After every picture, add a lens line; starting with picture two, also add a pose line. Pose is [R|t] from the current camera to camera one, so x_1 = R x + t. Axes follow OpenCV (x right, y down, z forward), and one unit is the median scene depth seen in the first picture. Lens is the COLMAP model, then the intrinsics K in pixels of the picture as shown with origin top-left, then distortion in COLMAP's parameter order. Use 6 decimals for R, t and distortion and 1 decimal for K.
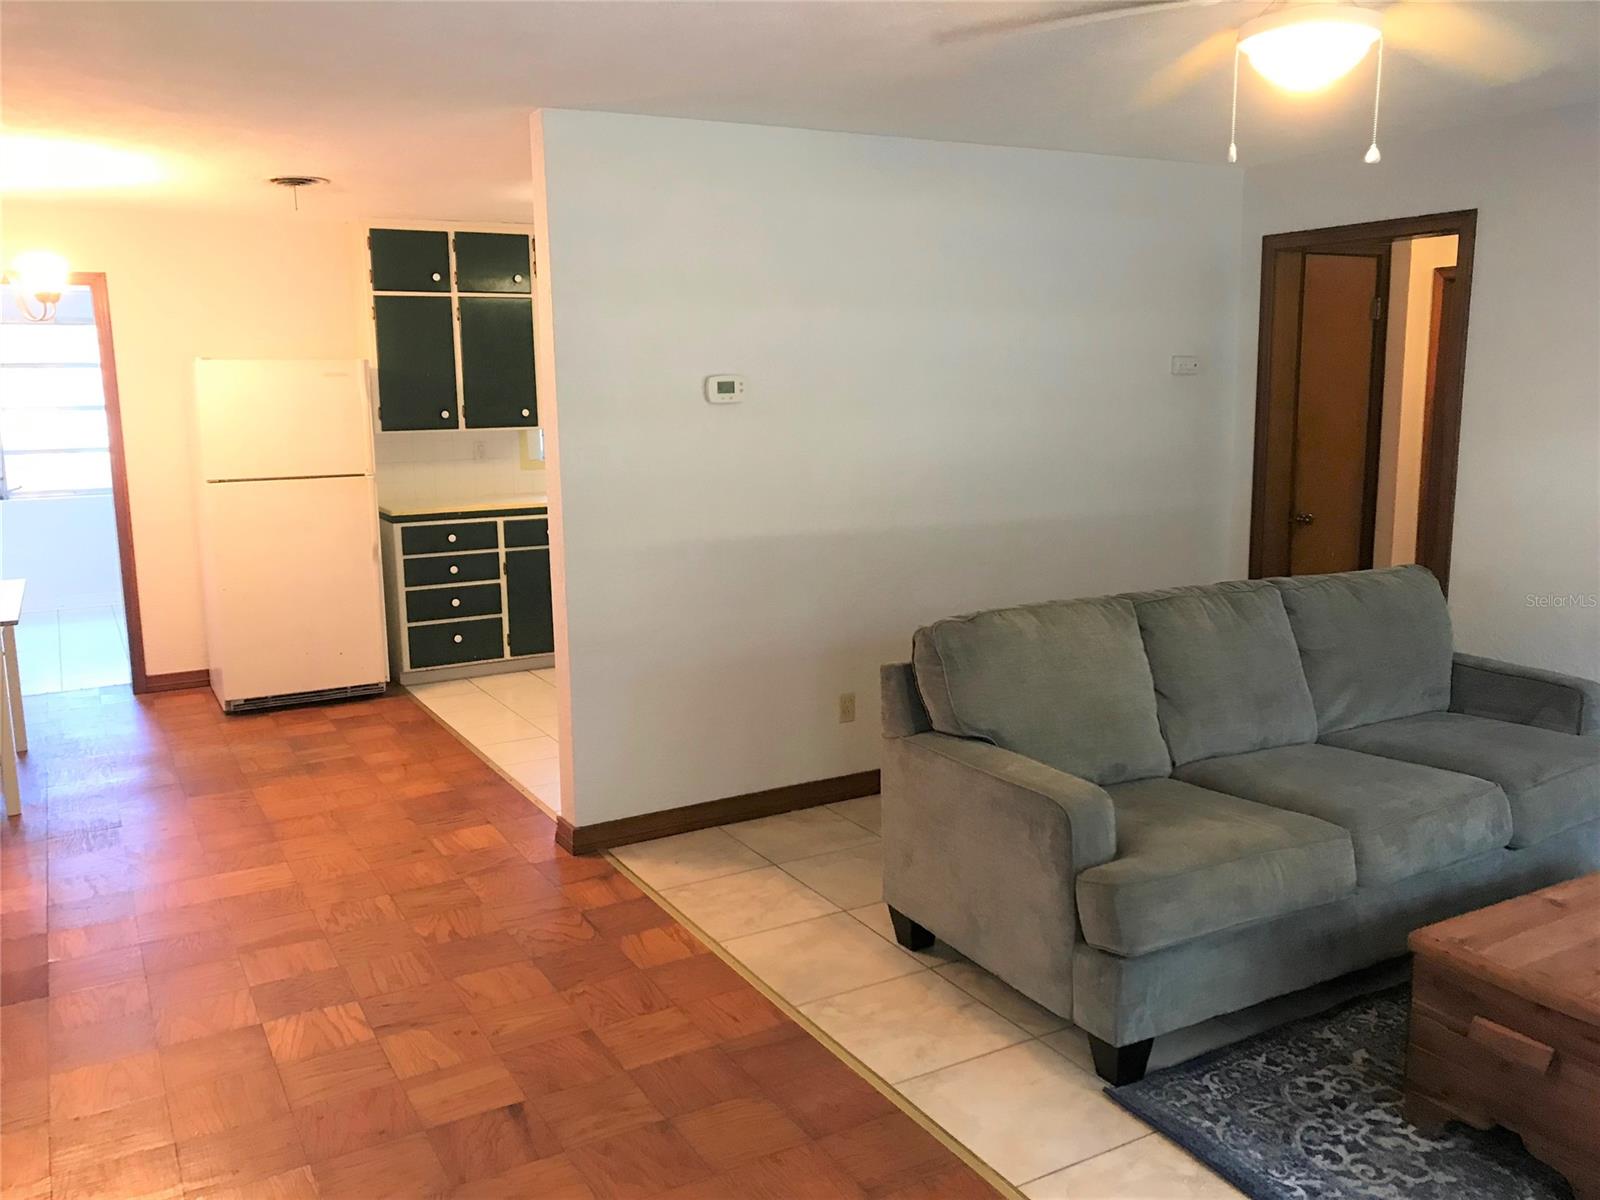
lens RADIAL K [[1348.2, 0, 790.3], [0, 1348.2, 579.8], [0, 0, 1]] dist [0.071730, -0.069062]
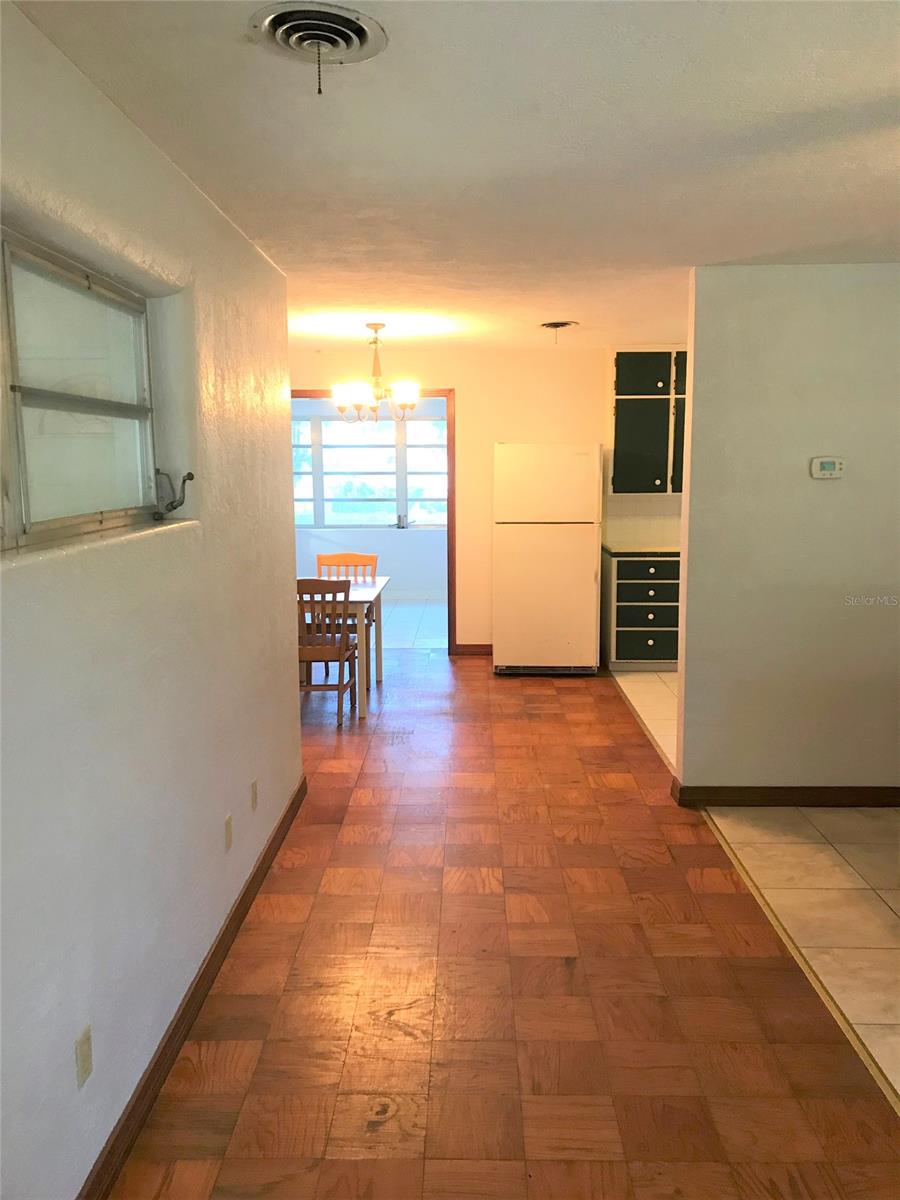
lens RADIAL K [[1011.1, 0, 457.2], [0, 1011.1, 594.7], [0, 0, 1]] dist [0.071730, -0.069062]
pose [[0.864407, 0.082355, -0.496002, 0.170237], [-0.086716, 0.996131, 0.014272, -0.005604], [0.495258, 0.030674, 0.868204, -0.016708]]
